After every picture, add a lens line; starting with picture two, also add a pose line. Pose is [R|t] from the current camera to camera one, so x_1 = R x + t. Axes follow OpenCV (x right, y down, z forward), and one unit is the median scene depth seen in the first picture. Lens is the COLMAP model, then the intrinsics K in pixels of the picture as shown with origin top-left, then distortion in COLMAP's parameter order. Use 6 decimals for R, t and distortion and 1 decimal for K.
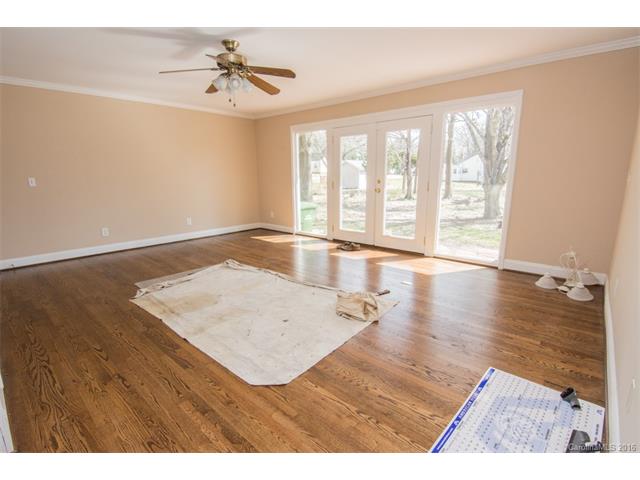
lens RADIAL K [[310.9, 0, 320.0], [0, 310.9, 240.0], [0, 0, 1]] dist [-0.002174, -0.012305]
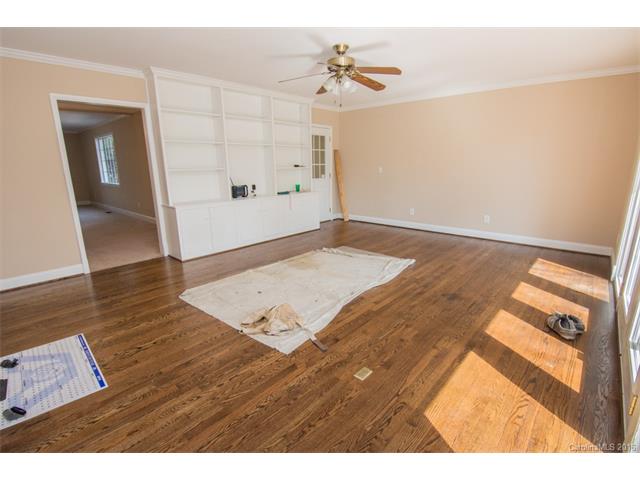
lens RADIAL K [[310.9, 0, 320.0], [0, 310.9, 240.0], [0, 0, 1]] dist [-0.002174, -0.012305]
pose [[-0.013331, 0.243001, -0.969934, 0.922354], [-0.190631, 0.951611, 0.241030, -0.248844], [0.981571, 0.188113, 0.033638, 1.043443]]
